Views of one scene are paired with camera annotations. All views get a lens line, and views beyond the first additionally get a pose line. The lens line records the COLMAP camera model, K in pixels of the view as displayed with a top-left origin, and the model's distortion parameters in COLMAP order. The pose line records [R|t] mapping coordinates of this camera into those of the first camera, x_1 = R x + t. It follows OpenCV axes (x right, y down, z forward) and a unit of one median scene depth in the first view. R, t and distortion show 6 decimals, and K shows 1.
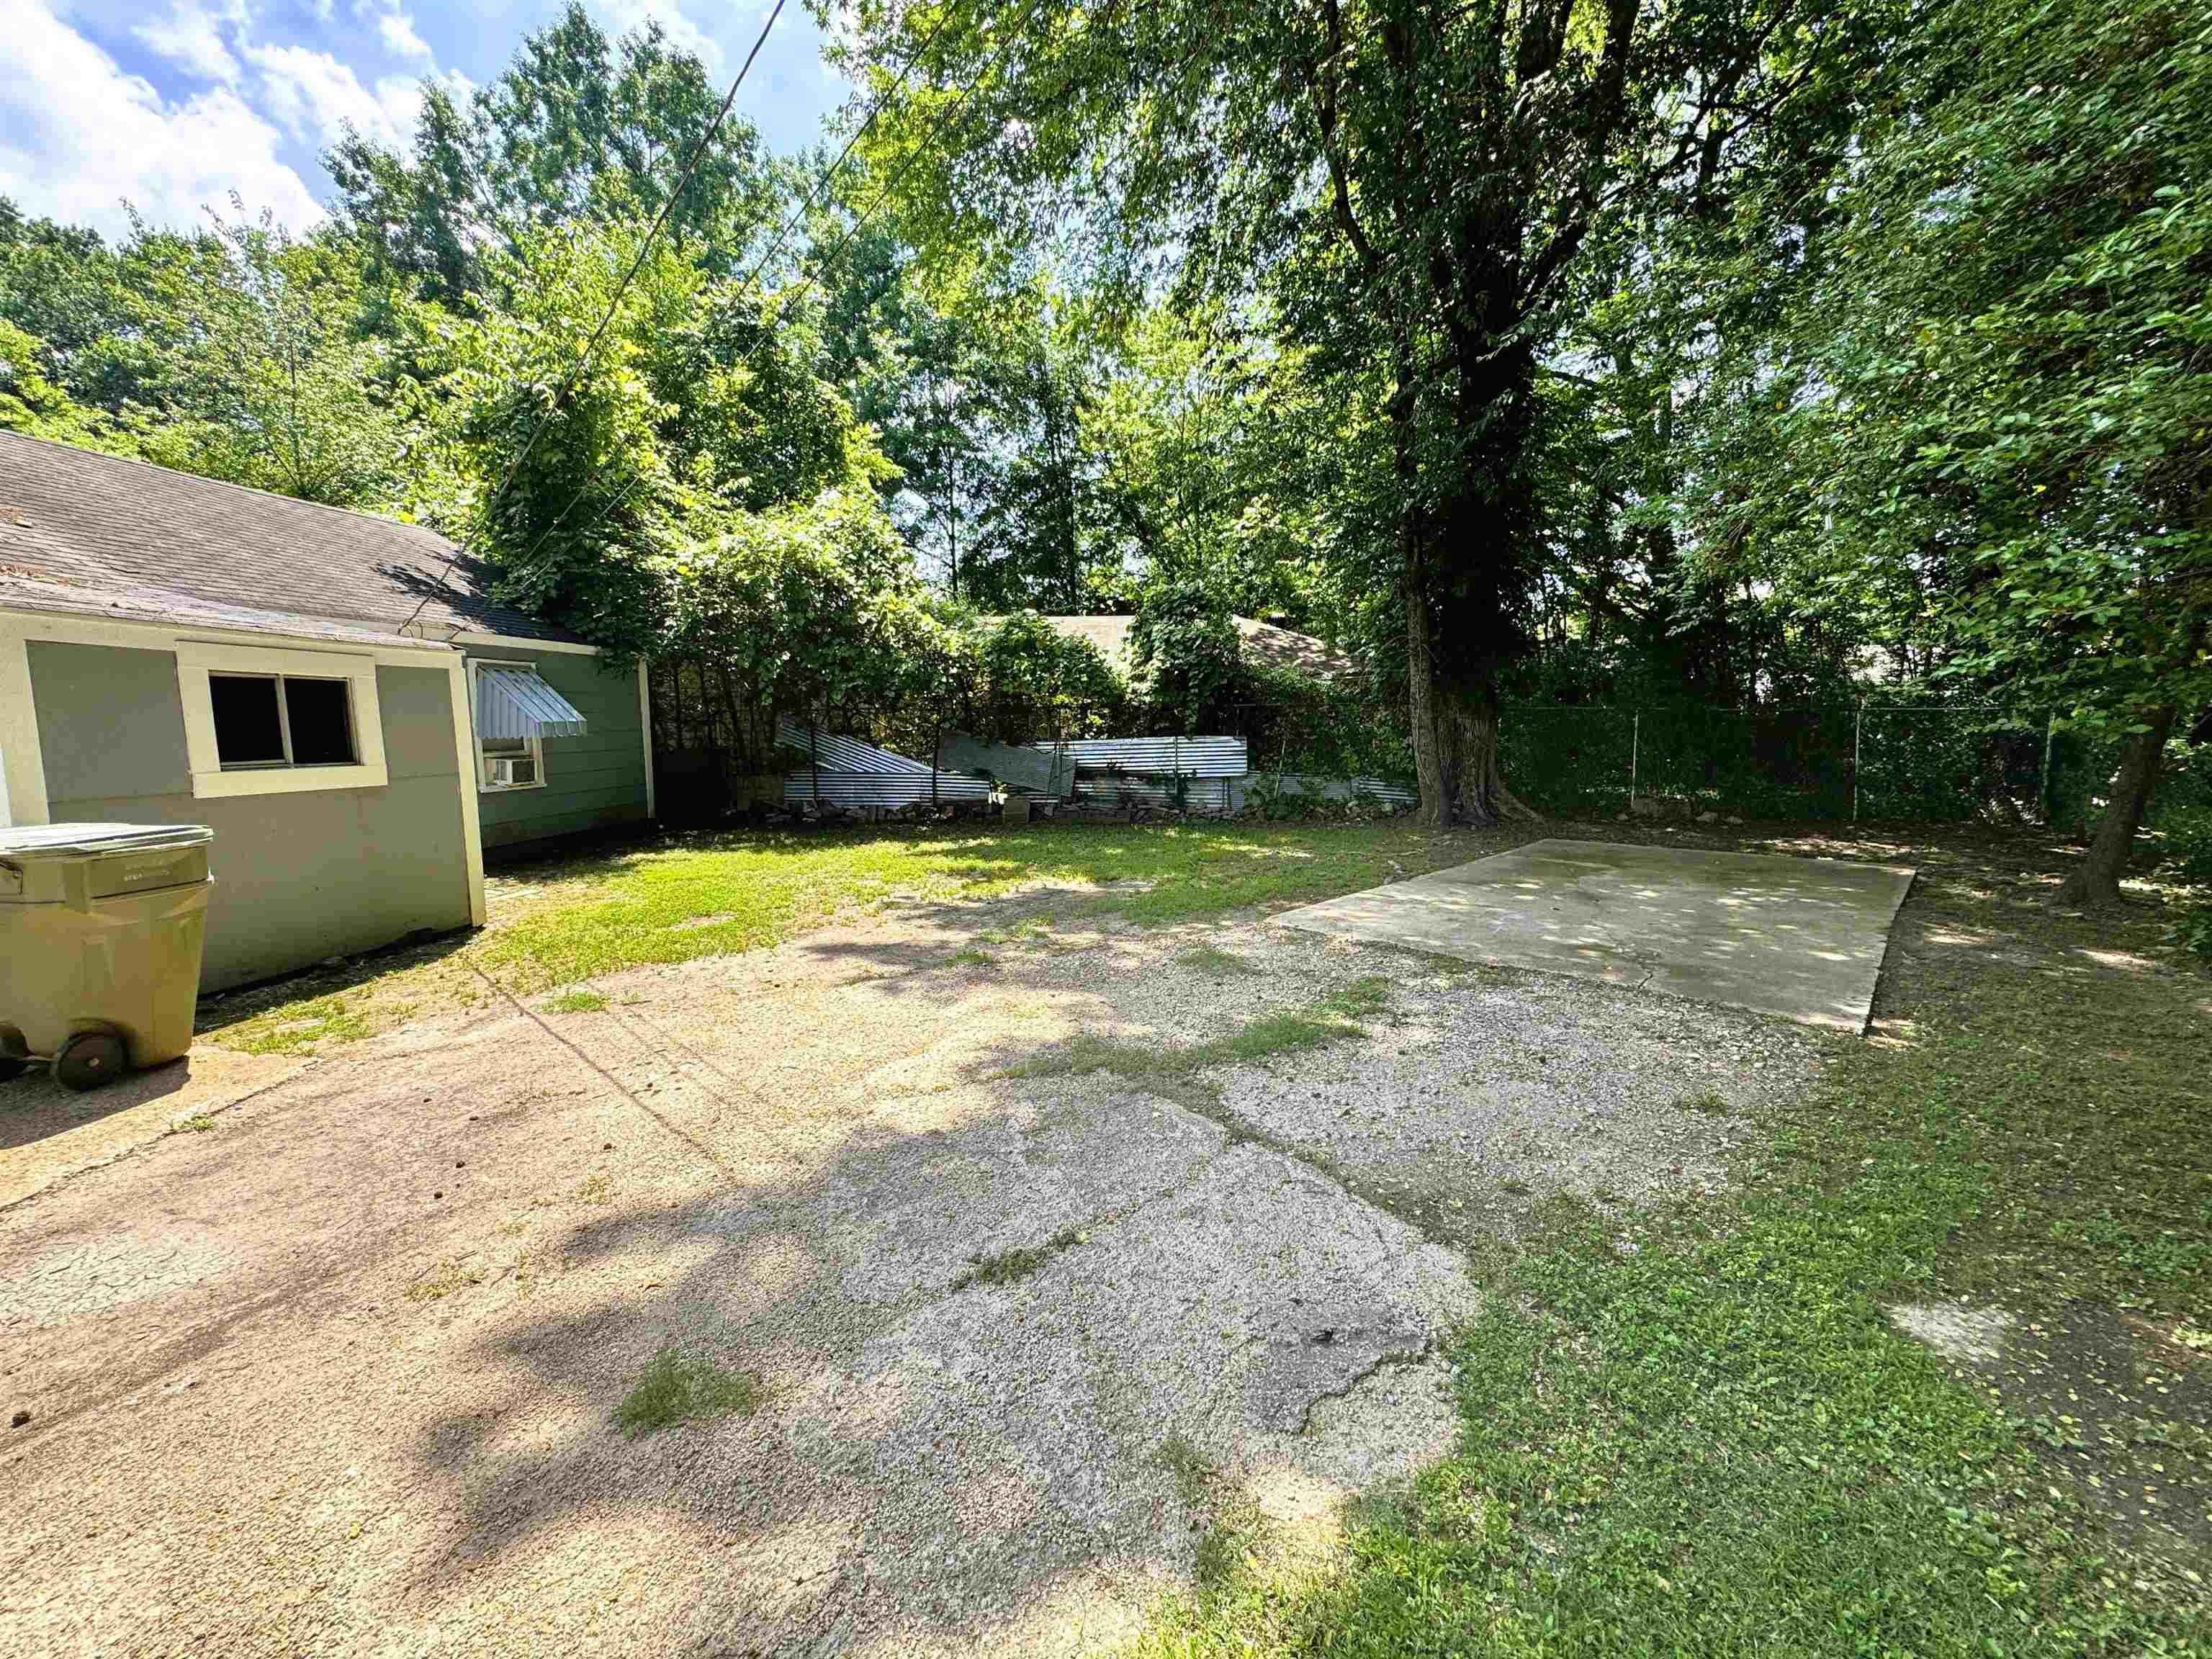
lens RADIAL K [[884.6, 0, 1106.0], [0, 884.6, 823.8], [0, 0, 1]] dist [-0.001438, -0.000119]
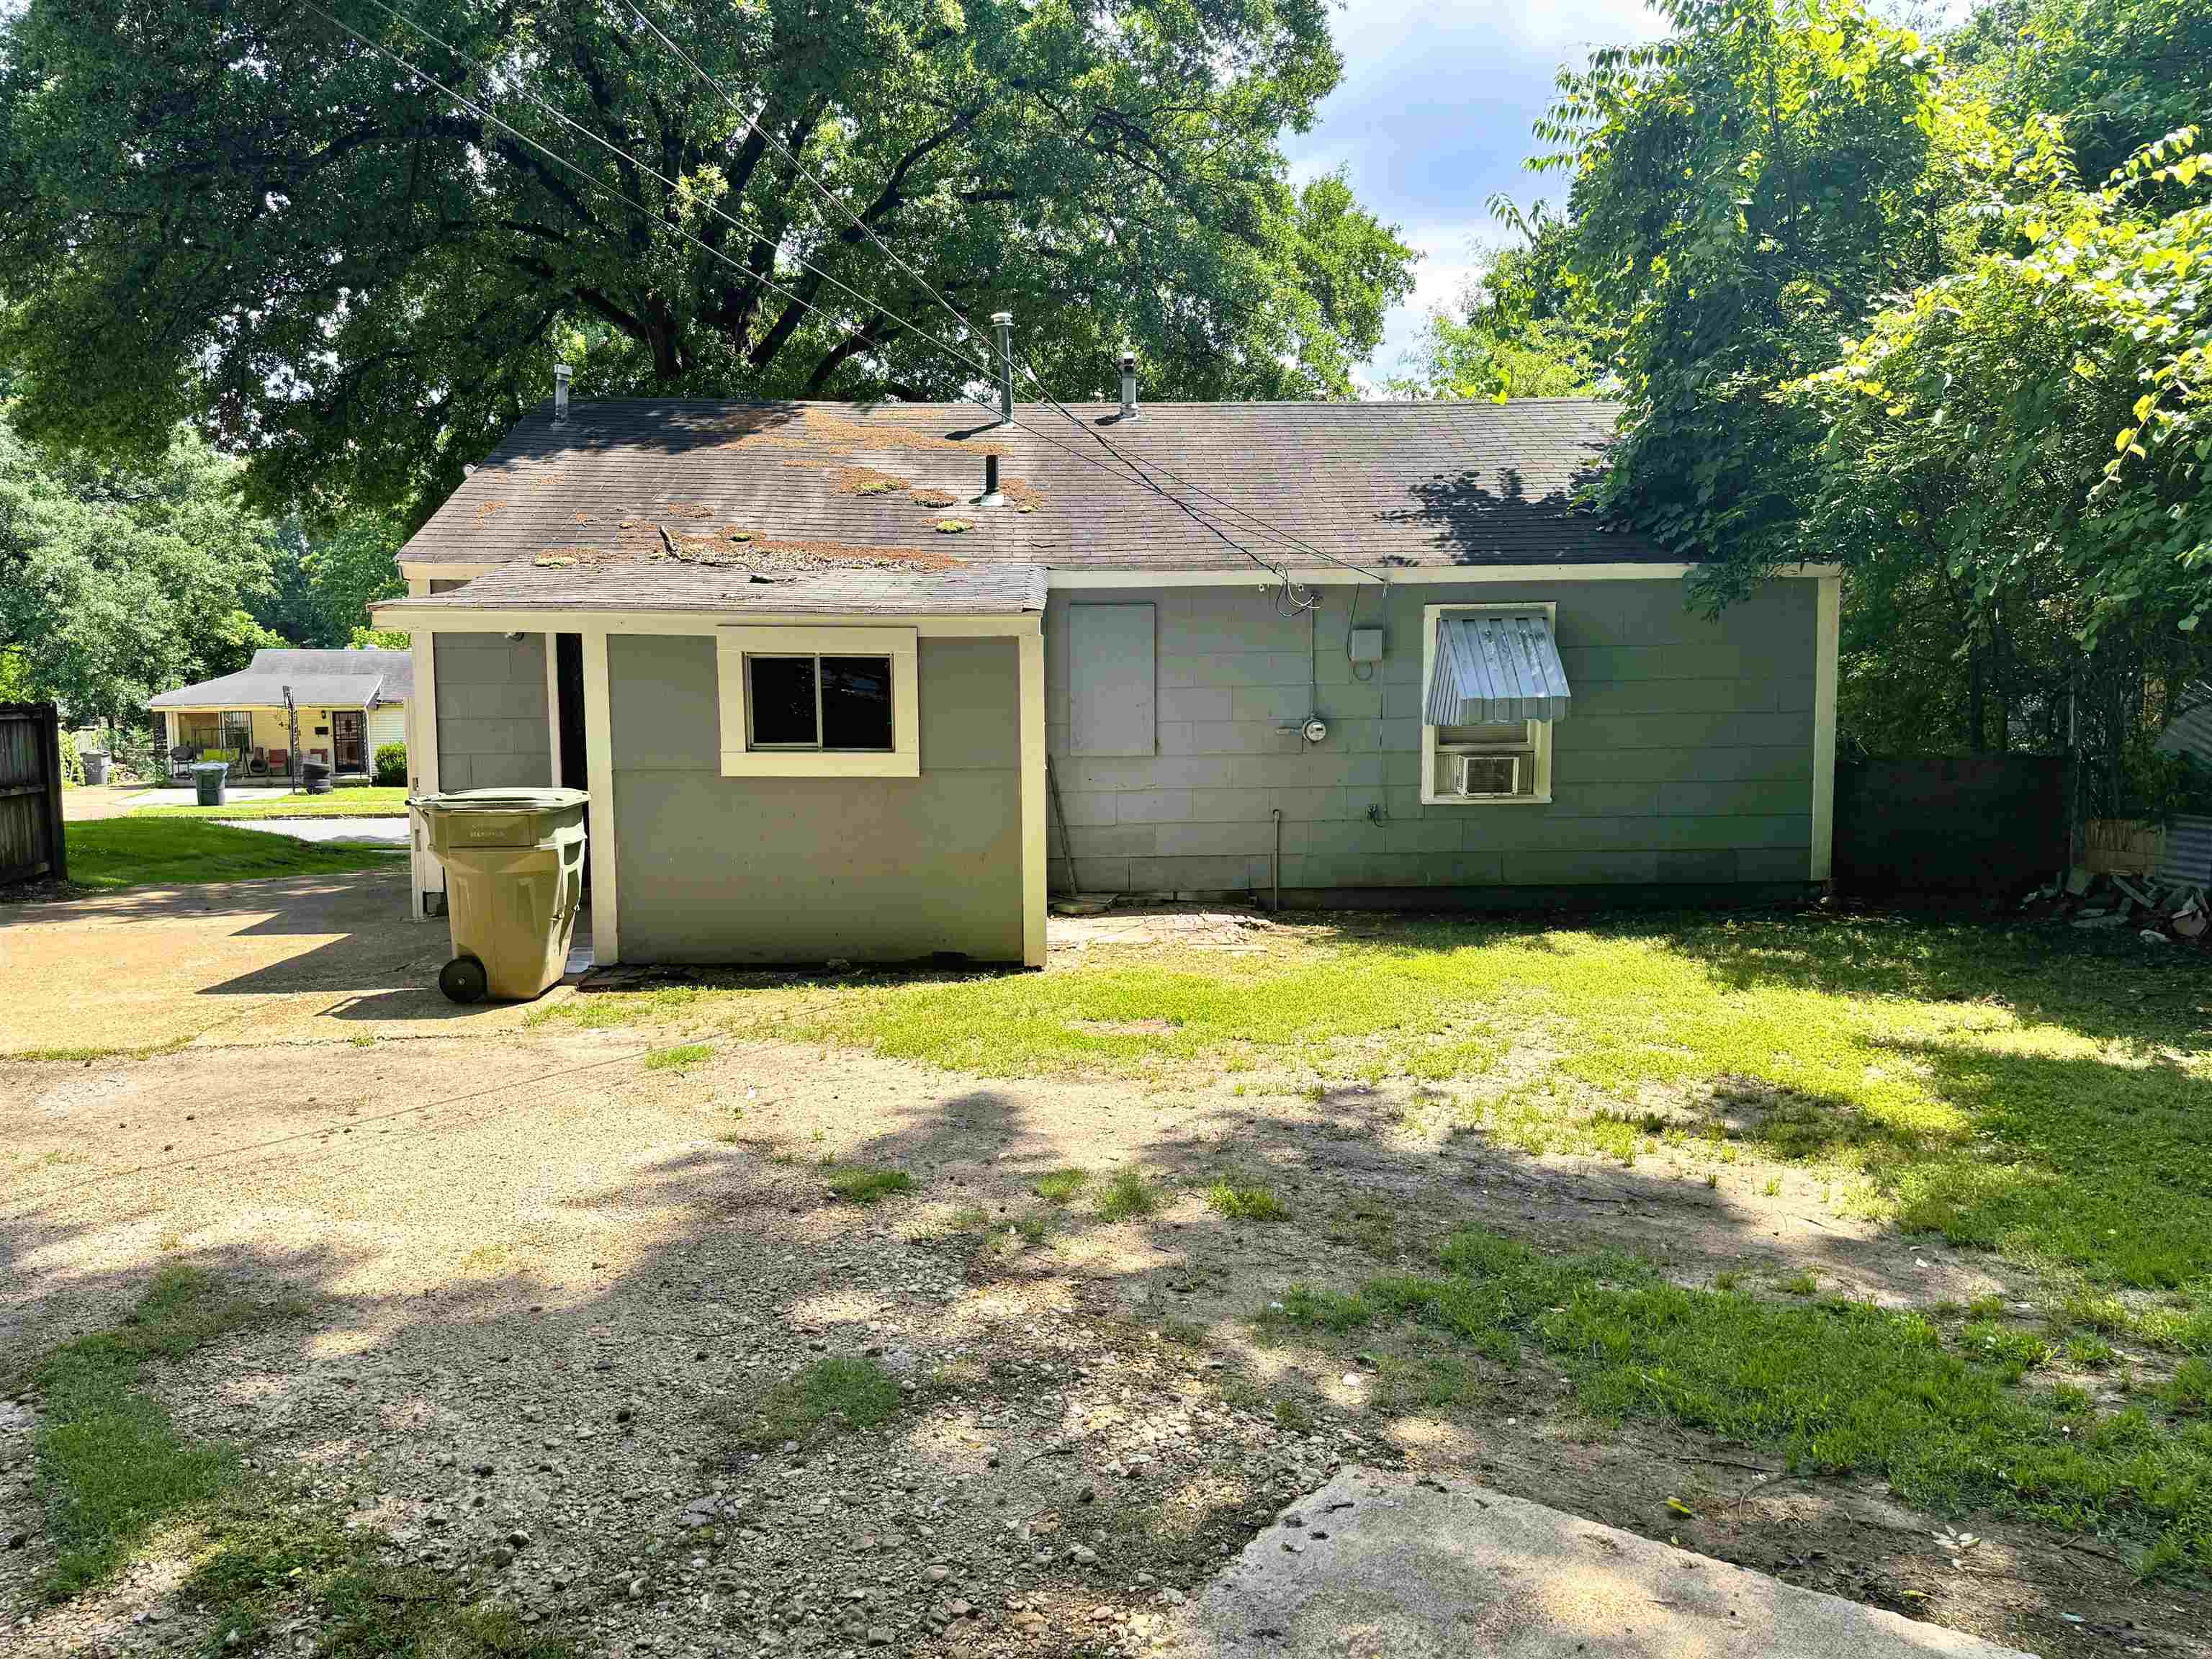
lens RADIAL K [[1579.0, 0, 1105.7], [0, 1579.0, 837.5], [0, 0, 1]] dist [0.028839, -0.001634]
pose [[0.142057, 0.093988, -0.985386, 0.855340], [-0.111728, 0.990643, 0.078383, -0.150300], [0.983533, 0.098960, 0.151229, 1.142374]]
